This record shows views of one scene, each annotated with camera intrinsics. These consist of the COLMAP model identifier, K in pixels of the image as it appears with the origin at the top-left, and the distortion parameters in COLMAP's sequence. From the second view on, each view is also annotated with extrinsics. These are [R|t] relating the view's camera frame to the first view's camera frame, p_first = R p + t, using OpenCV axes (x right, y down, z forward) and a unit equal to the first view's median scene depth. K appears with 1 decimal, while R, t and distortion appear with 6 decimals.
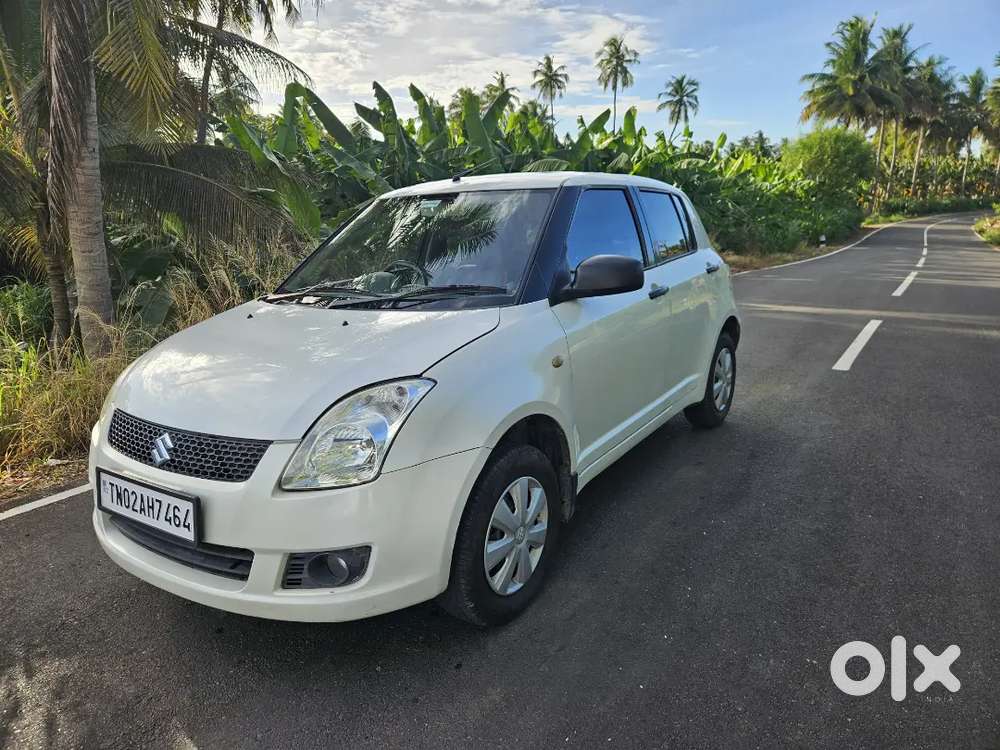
lens RADIAL K [[657.1, 0, 496.0], [0, 657.1, 378.2], [0, 0, 1]] dist [0.081200, -0.070307]
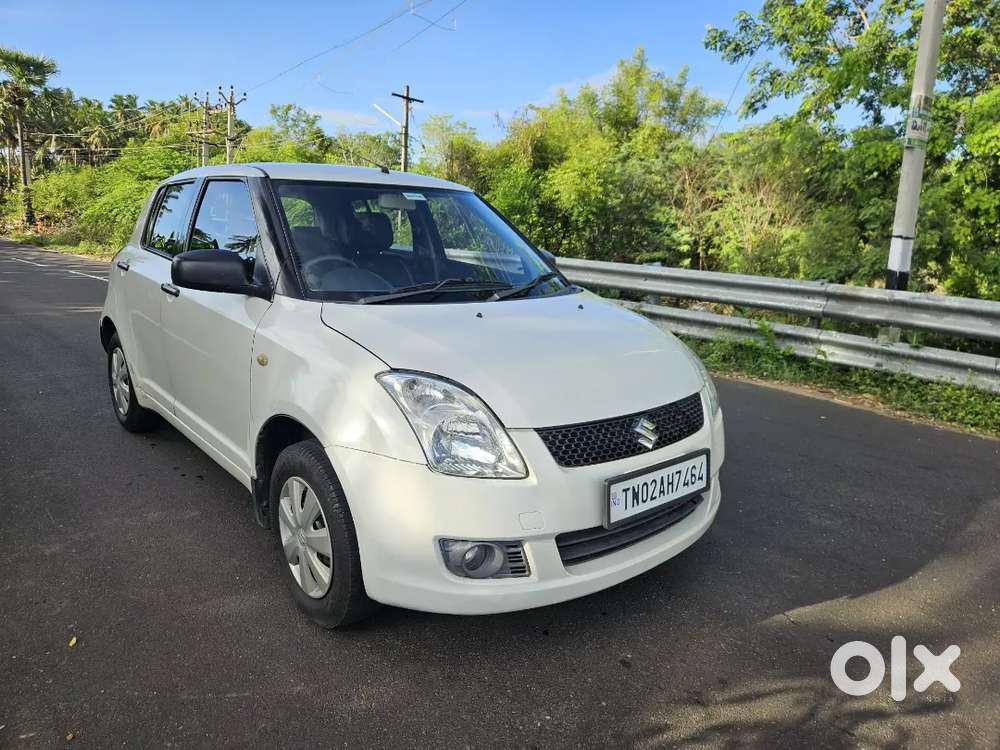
lens RADIAL K [[671.3, 0, 496.2], [0, 671.3, 359.7], [0, 0, 1]] dist [0.043504, -0.036802]
pose [[0.276976, -0.147694, 0.949458, -0.393150], [0.175214, 0.979313, 0.101225, -0.038948], [-0.944767, 0.138321, 0.297124, 0.227836]]
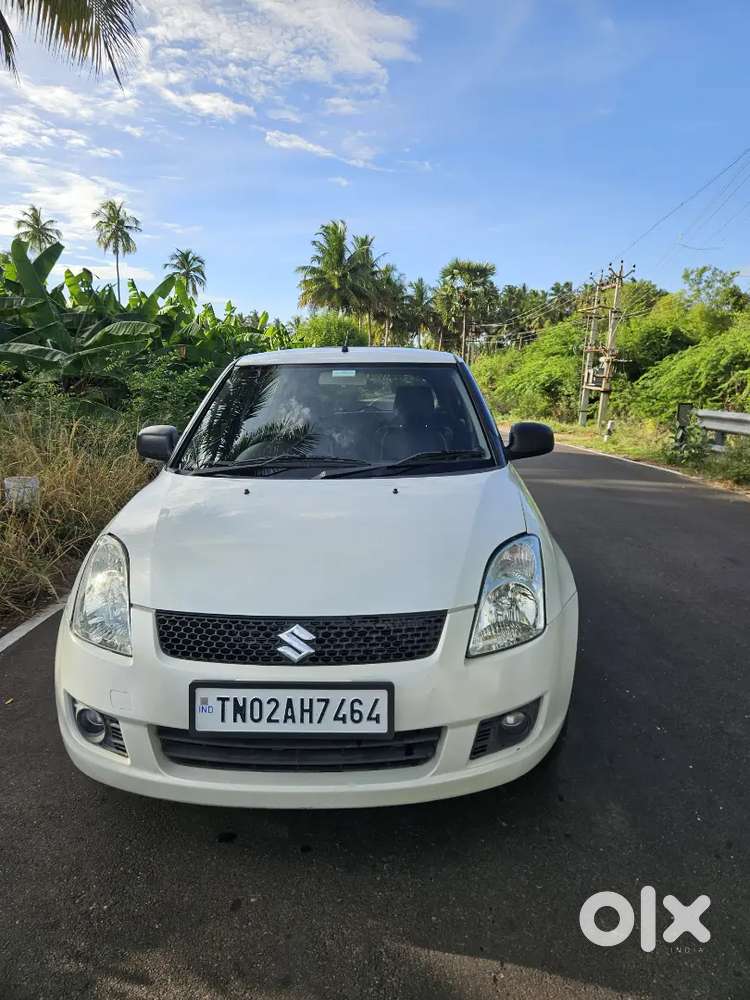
lens RADIAL K [[657.1, 0, 385.9], [0, 657.1, 494.7], [0, 0, 1]] dist [0.081200, -0.070307]
pose [[0.851977, -0.059444, 0.520195, -0.214358], [0.098326, 0.994022, -0.047448, -0.009027], [-0.514265, 0.091574, 0.852729, 0.045371]]
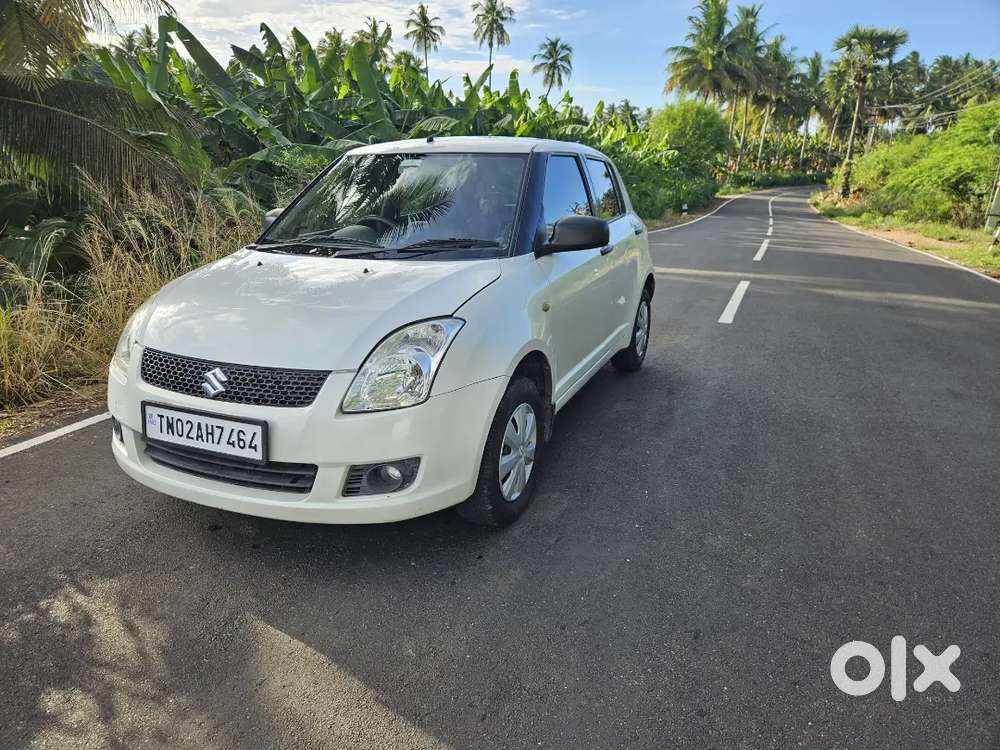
lens RADIAL K [[657.1, 0, 496.0], [0, 657.1, 378.2], [0, 0, 1]] dist [0.081200, -0.070307]
pose [[0.982896, -0.017339, 0.183343, -0.062189], [0.006731, 0.998275, 0.058324, 0.009844], [-0.184038, -0.056092, 0.981317, -0.042013]]
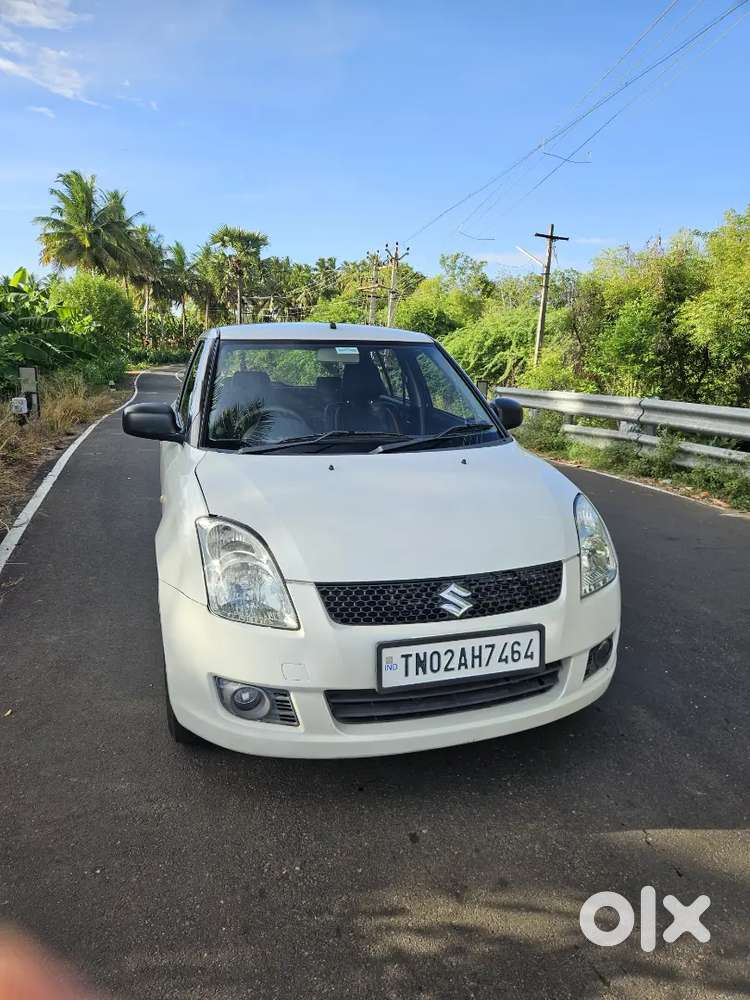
lens RADIAL K [[663.8, 0, 386.4], [0, 663.8, 501.9], [0, 0, 1]] dist [0.057901, -0.044955]
pose [[0.628161, -0.124427, 0.768070, -0.330200], [0.147108, 0.988320, 0.039796, -0.022837], [-0.764050, 0.087991, 0.639128, 0.112607]]
